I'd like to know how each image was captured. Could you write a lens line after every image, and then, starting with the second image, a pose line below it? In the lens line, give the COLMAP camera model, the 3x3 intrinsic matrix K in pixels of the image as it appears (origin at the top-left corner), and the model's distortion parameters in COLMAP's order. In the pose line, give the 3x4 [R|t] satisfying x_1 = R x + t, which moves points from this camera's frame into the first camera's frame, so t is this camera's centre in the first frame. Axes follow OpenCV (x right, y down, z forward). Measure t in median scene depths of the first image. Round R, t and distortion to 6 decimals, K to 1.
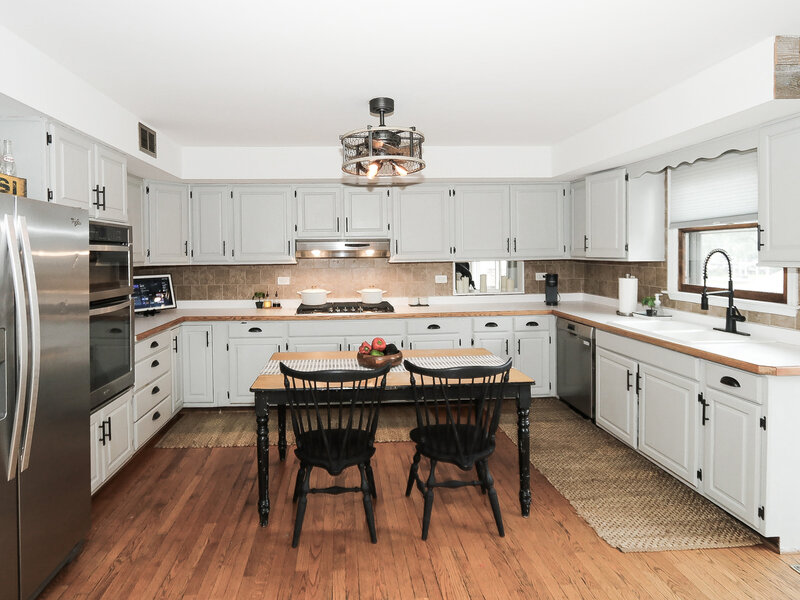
lens RADIAL K [[479.5, 0, 398.9], [0, 479.5, 264.7], [0, 0, 1]] dist [-0.003406, -0.000299]
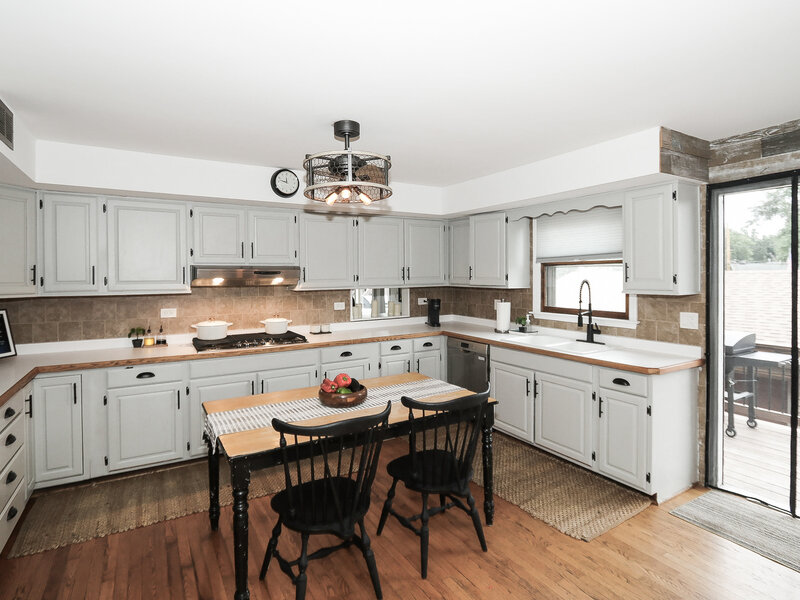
lens RADIAL K [[421.1, 0, 400.1], [0, 421.1, 280.8], [0, 0, 1]] dist [-0.006929, -0.000355]
pose [[0.888207, 0.000580, 0.459443, -0.260285], [0.004881, 0.999931, -0.010699, -0.016659], [-0.459418, 0.011746, 0.888143, 0.171005]]
